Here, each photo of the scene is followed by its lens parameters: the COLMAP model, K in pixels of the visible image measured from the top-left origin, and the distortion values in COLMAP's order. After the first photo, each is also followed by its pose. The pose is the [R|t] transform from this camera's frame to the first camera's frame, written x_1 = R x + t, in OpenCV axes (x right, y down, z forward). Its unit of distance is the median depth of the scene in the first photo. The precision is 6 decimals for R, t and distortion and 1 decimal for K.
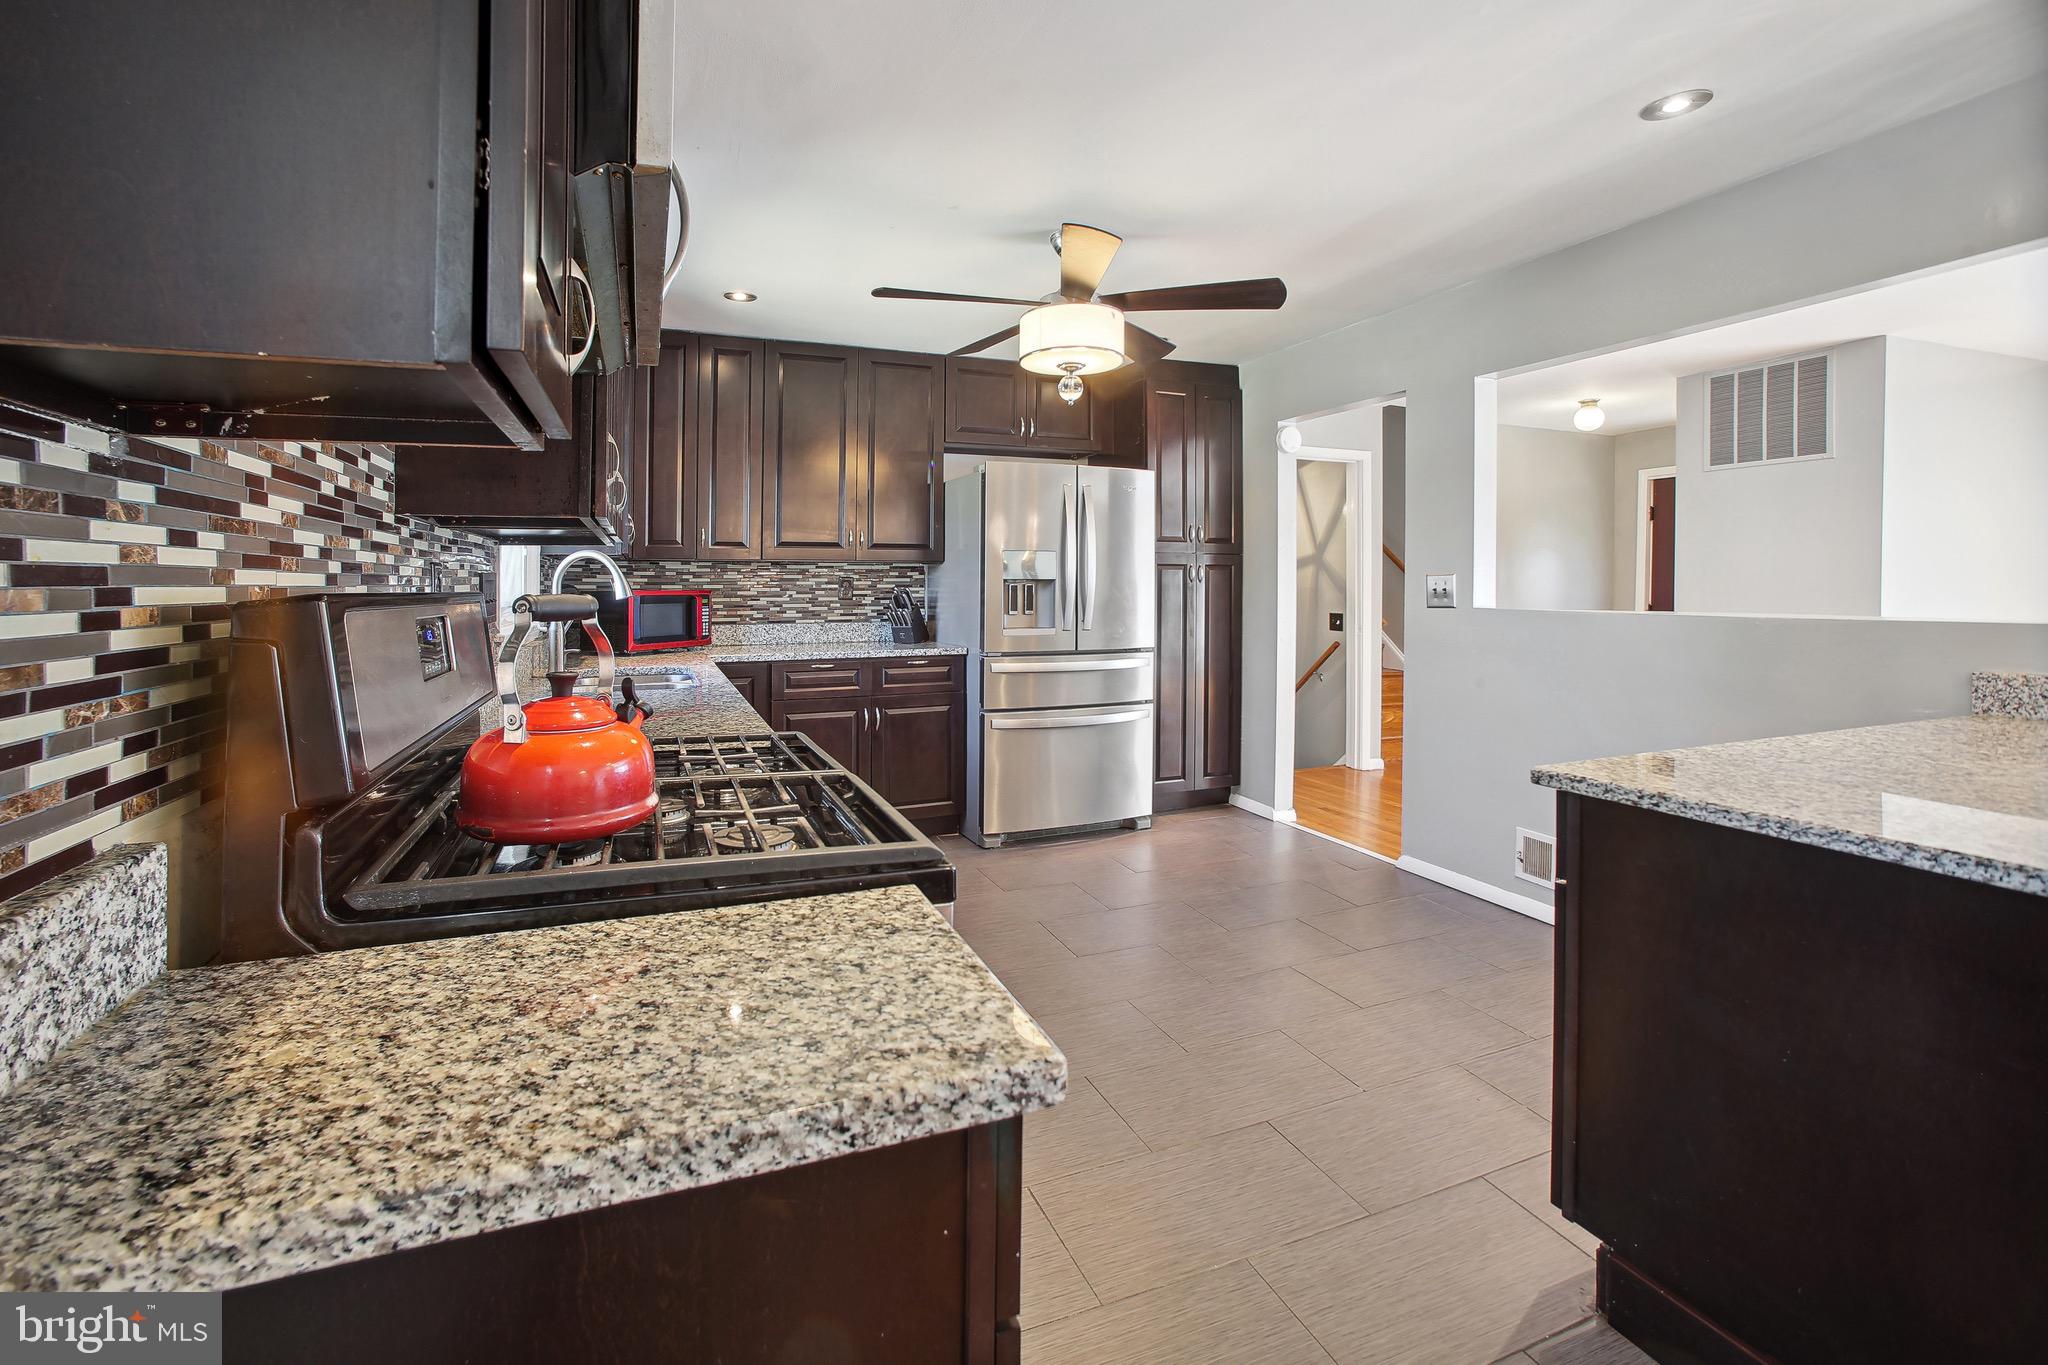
lens RADIAL K [[848.0, 0, 966.9], [0, 848.0, 582.1], [0, 0, 1]] dist [-0.002104, 0.000761]
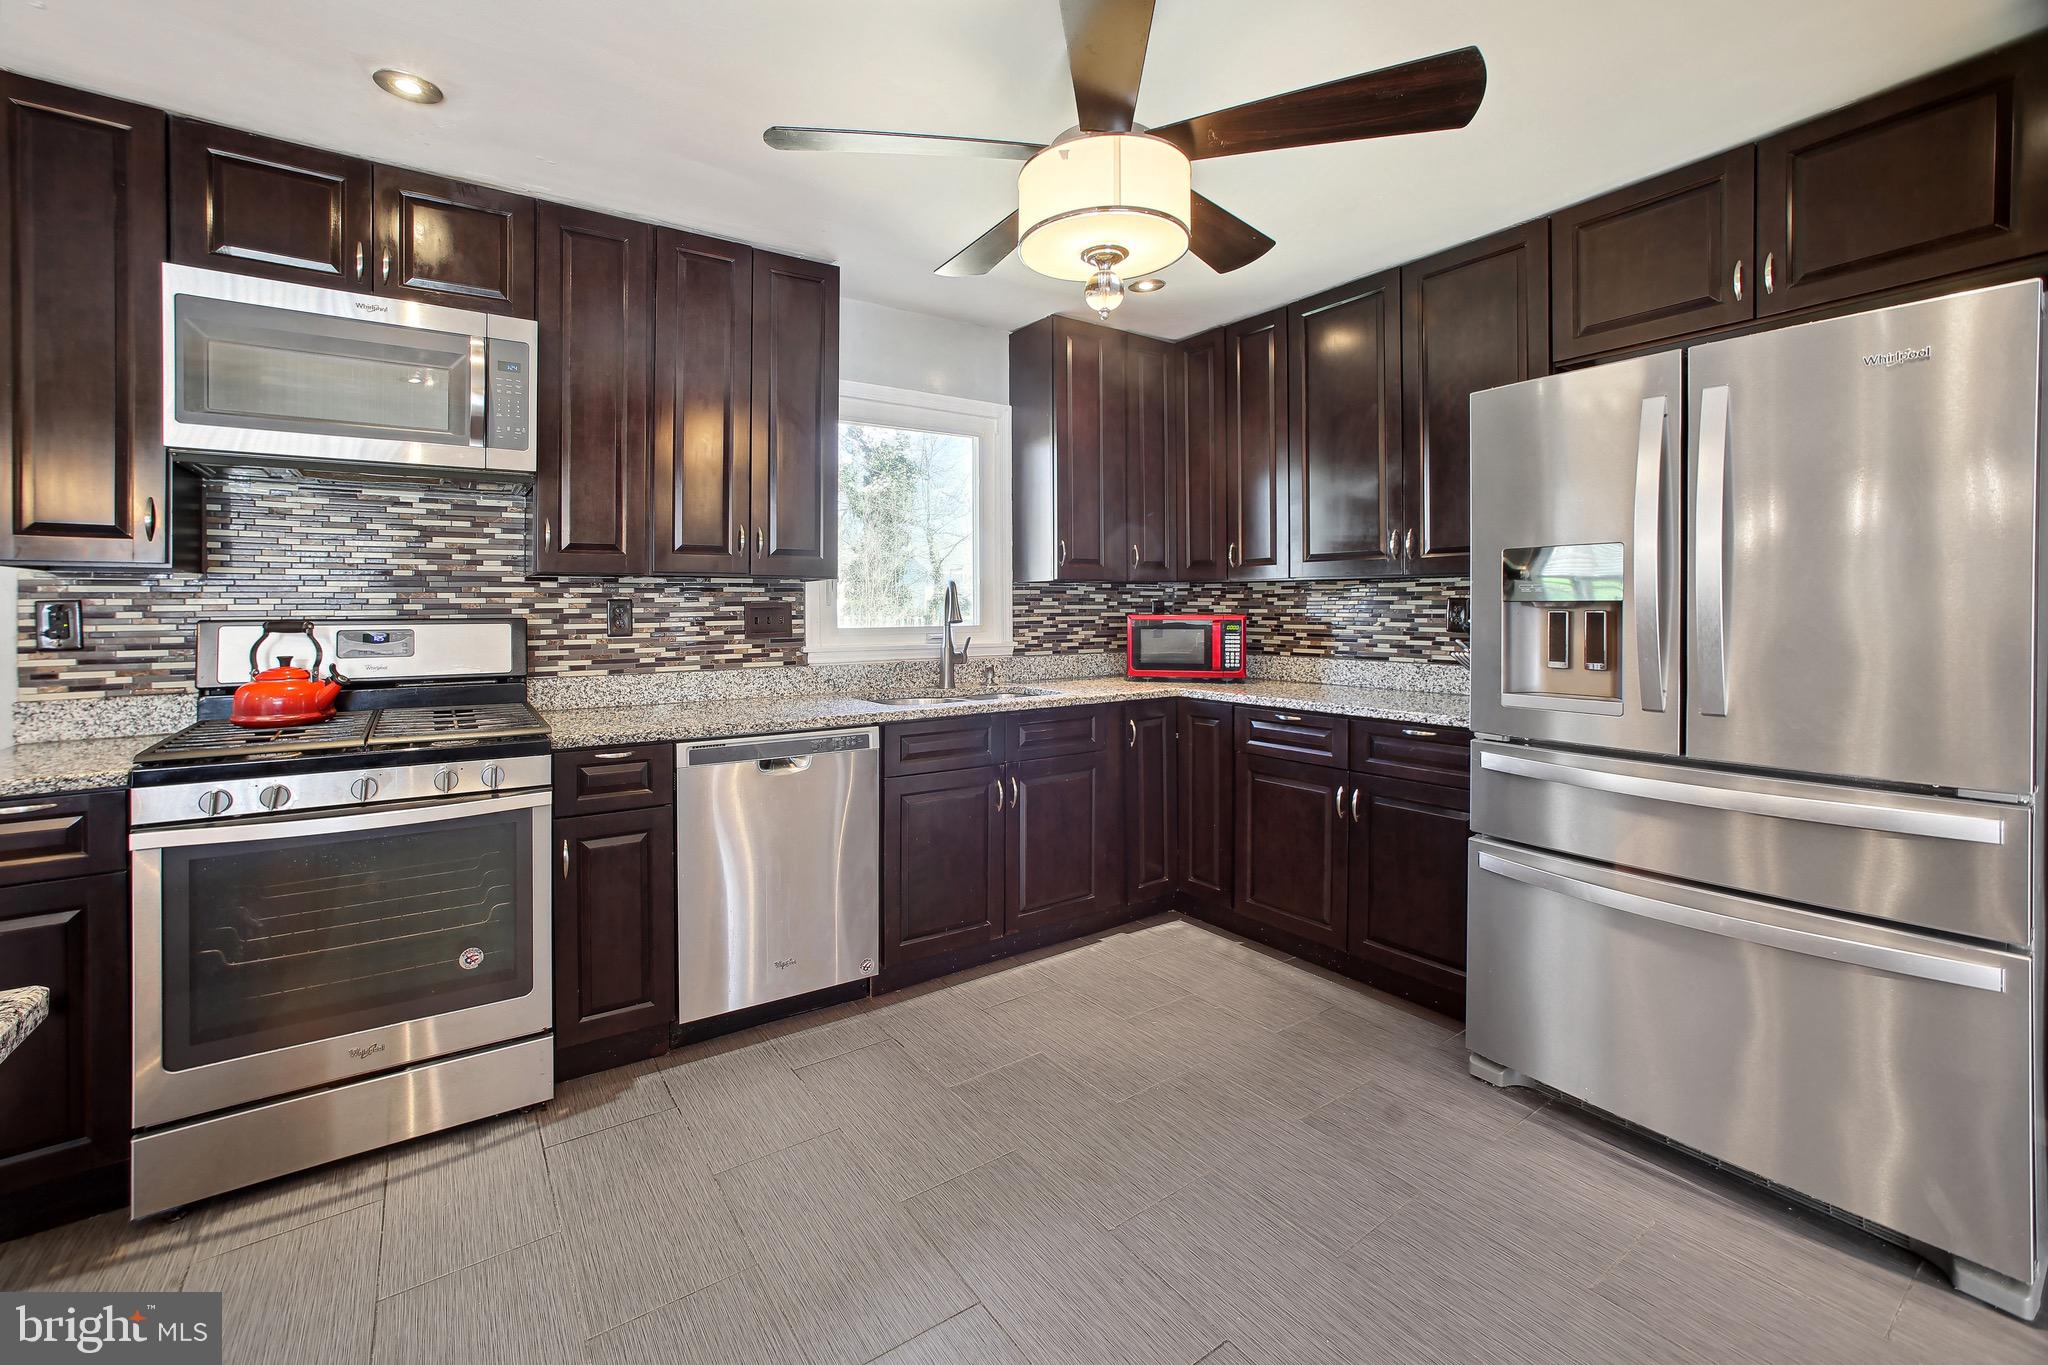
lens RADIAL K [[848.0, 0, 956.7], [0, 848.0, 613.2], [0, 0, 1]] dist [-0.002104, 0.000761]
pose [[0.210581, 0.009172, -0.977533, 0.500158], [0.007019, 0.999916, 0.010894, -0.004331], [0.977551, -0.009155, 0.210499, 0.545658]]
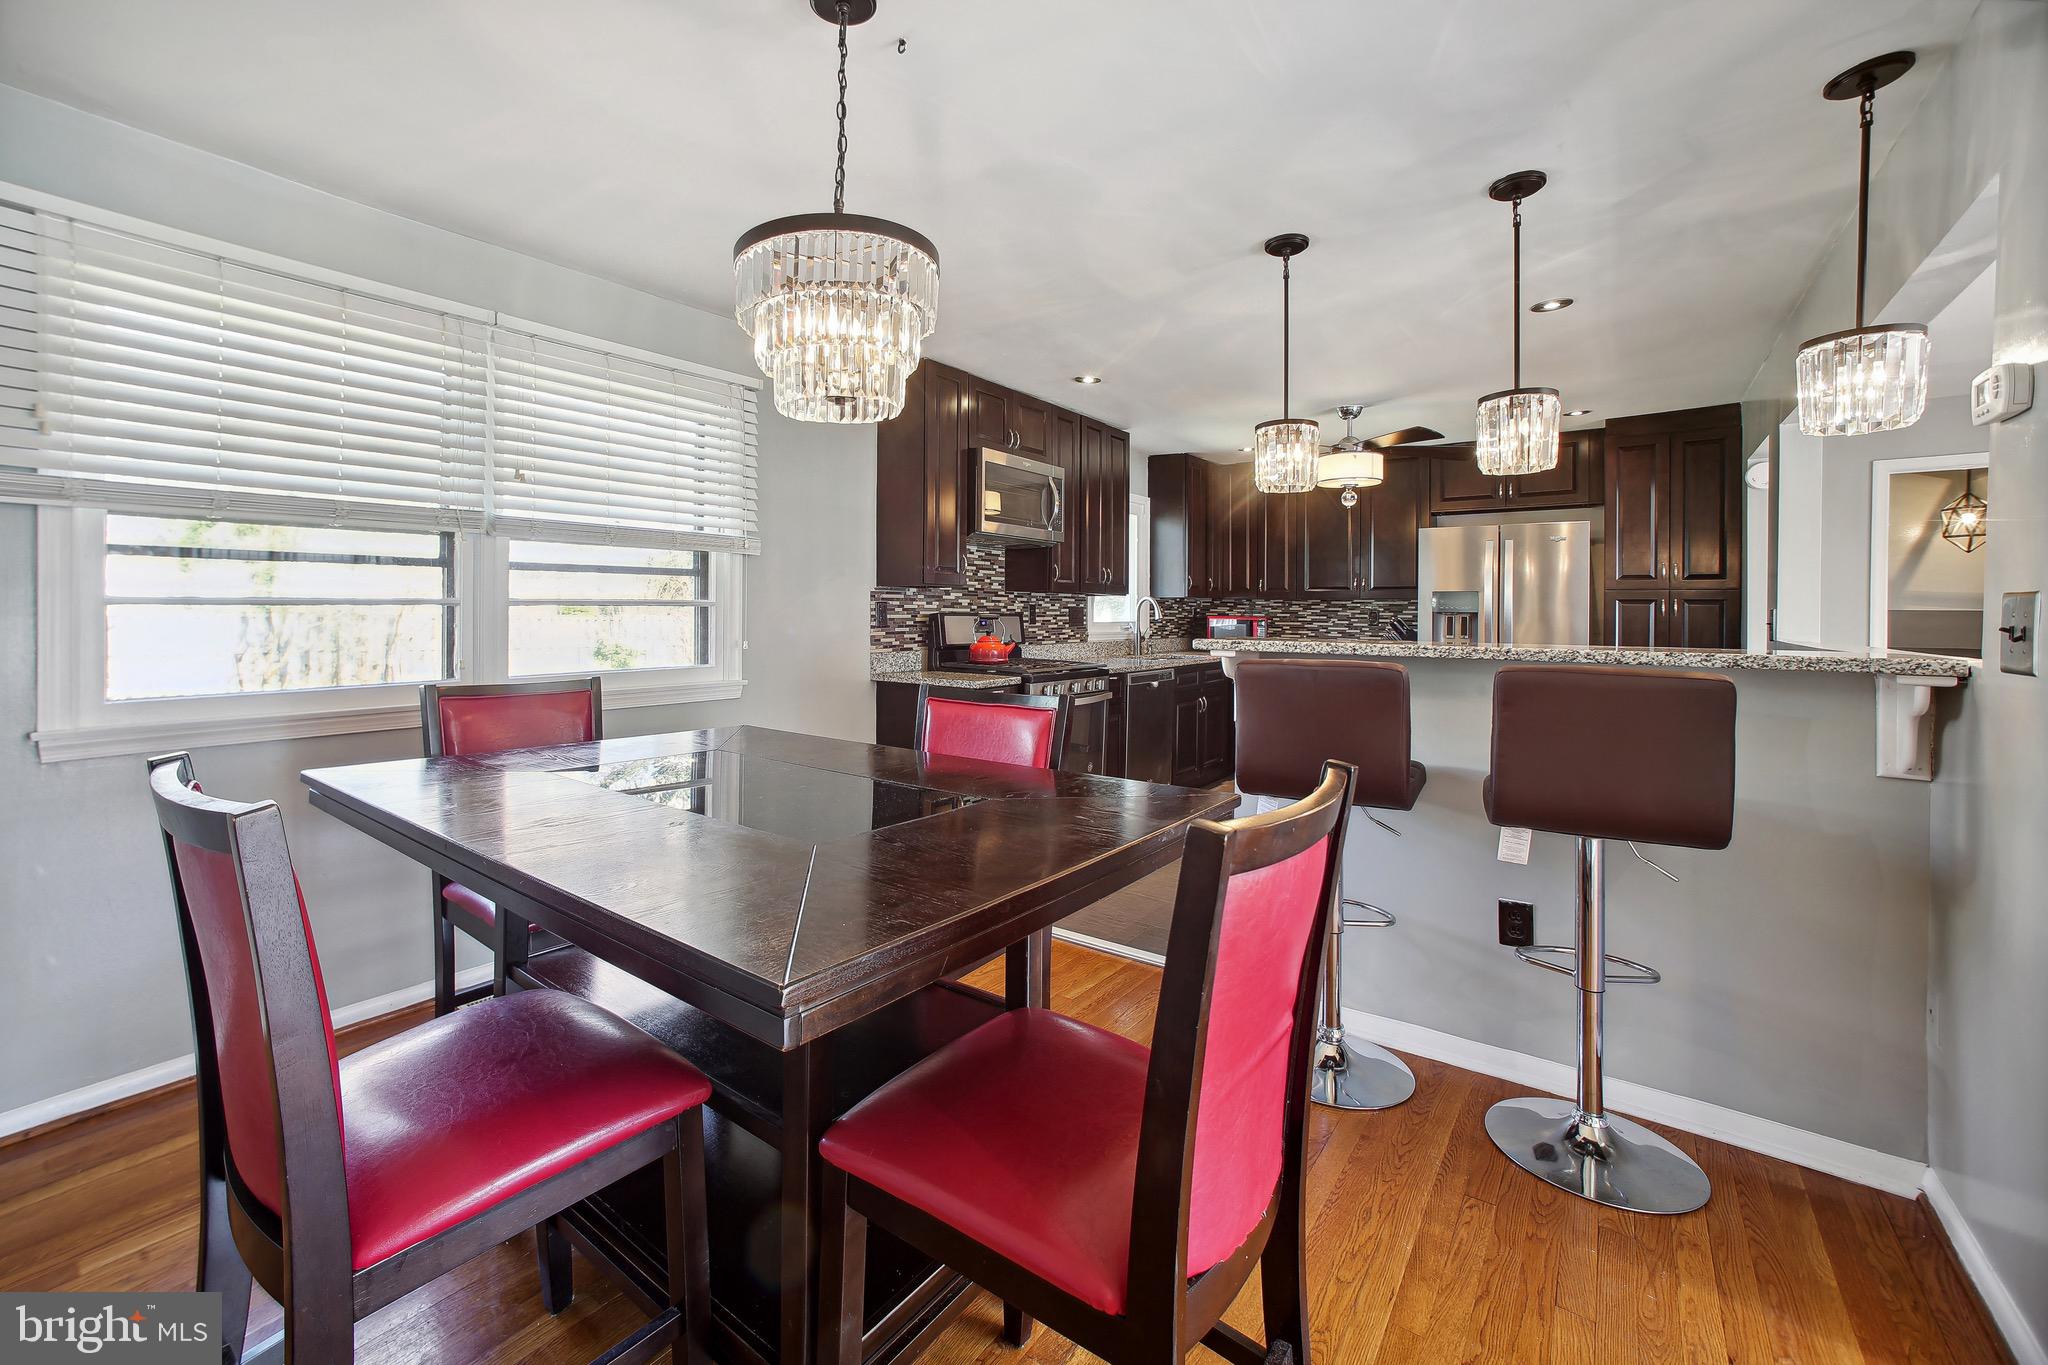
lens RADIAL K [[848.0, 0, 985.5], [0, 848.0, 608.0], [0, 0, 1]] dist [-0.002104, 0.000761]
pose [[0.534768, 0.006151, -0.844977, 0.820401], [-0.008871, 0.999959, 0.001665, -0.005901], [0.844953, 0.006606, 0.534800, -0.352350]]
